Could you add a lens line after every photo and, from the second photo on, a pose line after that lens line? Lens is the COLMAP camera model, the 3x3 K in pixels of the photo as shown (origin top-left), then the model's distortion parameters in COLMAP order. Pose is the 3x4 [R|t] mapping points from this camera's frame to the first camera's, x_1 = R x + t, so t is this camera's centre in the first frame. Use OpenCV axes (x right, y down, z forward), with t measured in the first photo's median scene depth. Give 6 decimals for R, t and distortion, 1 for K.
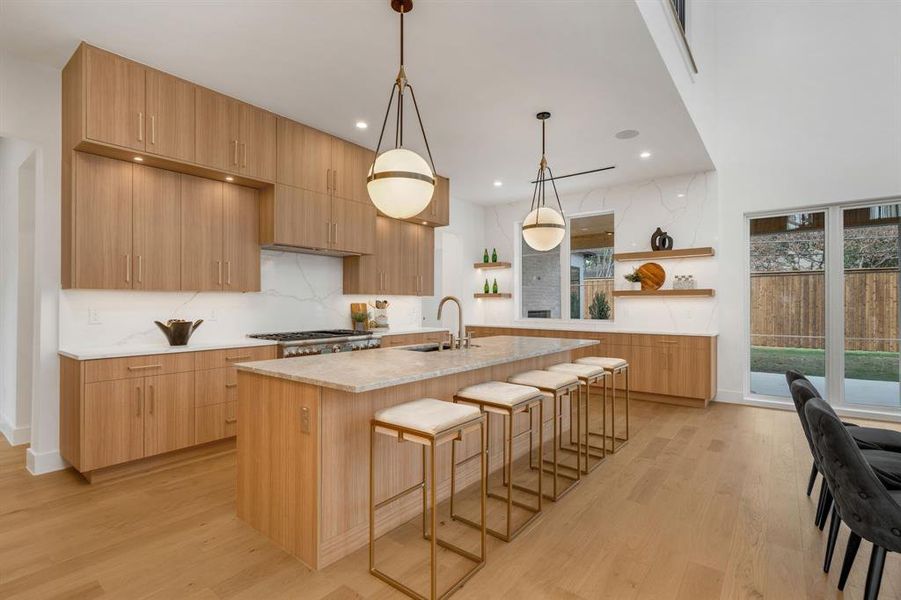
lens RADIAL K [[418.5, 0, 453.8], [0, 418.5, 300.6], [0, 0, 1]] dist [0.015054, 0.000380]
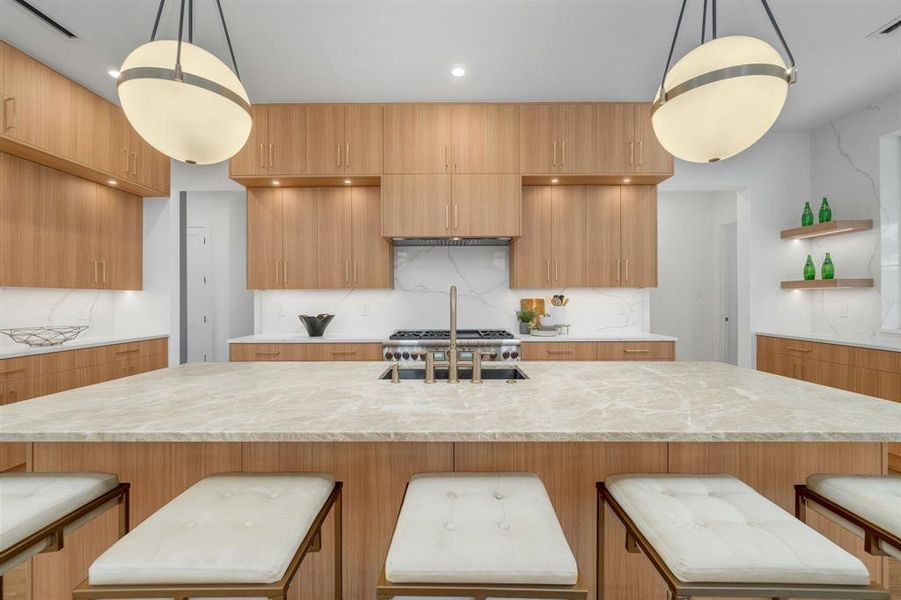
lens RADIAL K [[418.5, 0, 452.0], [0, 418.5, 304.1], [0, 0, 1]] dist [0.015054, 0.000380]
pose [[0.628972, 0.002701, -0.777423, 0.302240], [0.010195, 0.999879, 0.011722, 0.004770], [0.777361, -0.015298, 0.628869, 0.361891]]
